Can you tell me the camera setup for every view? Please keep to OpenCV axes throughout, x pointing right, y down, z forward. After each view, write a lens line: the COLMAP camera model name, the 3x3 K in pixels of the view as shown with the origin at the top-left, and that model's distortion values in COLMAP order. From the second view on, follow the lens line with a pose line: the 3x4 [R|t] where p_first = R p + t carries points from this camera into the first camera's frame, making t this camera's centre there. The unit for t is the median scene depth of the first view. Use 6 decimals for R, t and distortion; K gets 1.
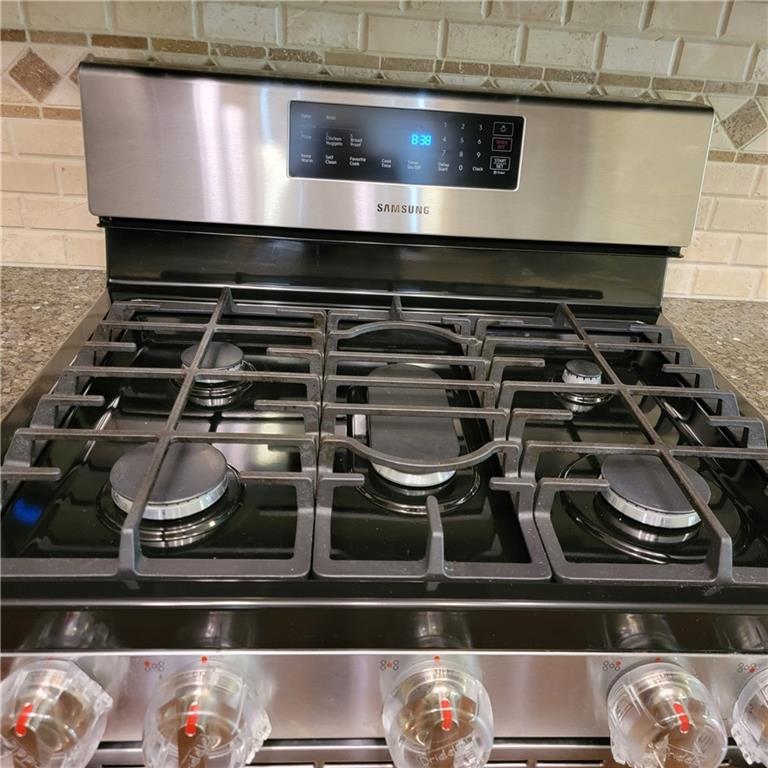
lens RADIAL K [[699.2, 0, 393.1], [0, 699.2, 382.8], [0, 0, 1]] dist [0.050192, 0.000258]
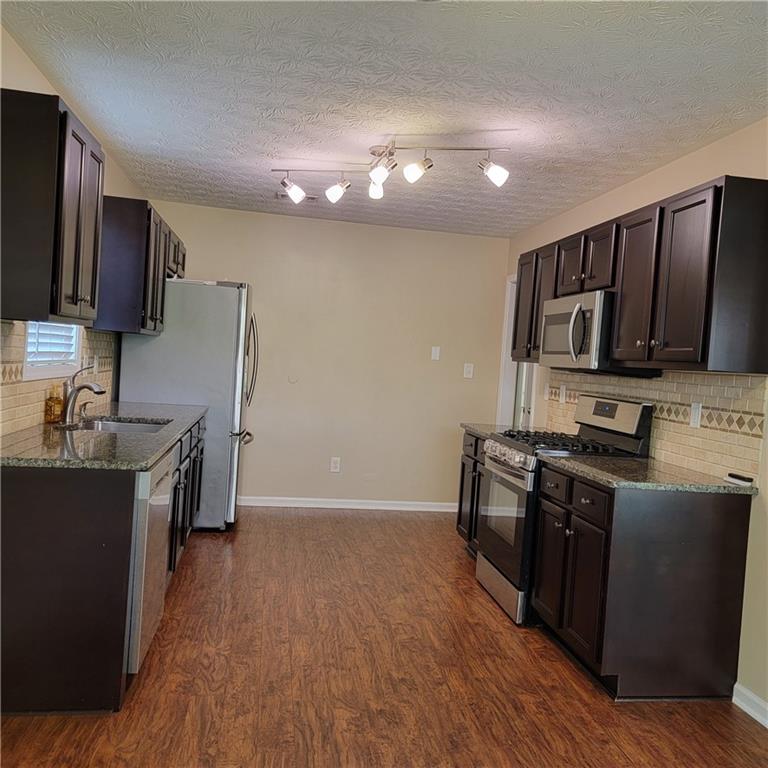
lens RADIAL K [[699.2, 0, 393.1], [0, 699.2, 382.8], [0, 0, 1]] dist [0.050192, 0.000258]
pose [[0.117738, -0.023194, -0.992774, 4.486304], [-0.484281, 0.871447, -0.077793, 0.554922], [0.866955, 0.489940, 0.091370, -0.738922]]
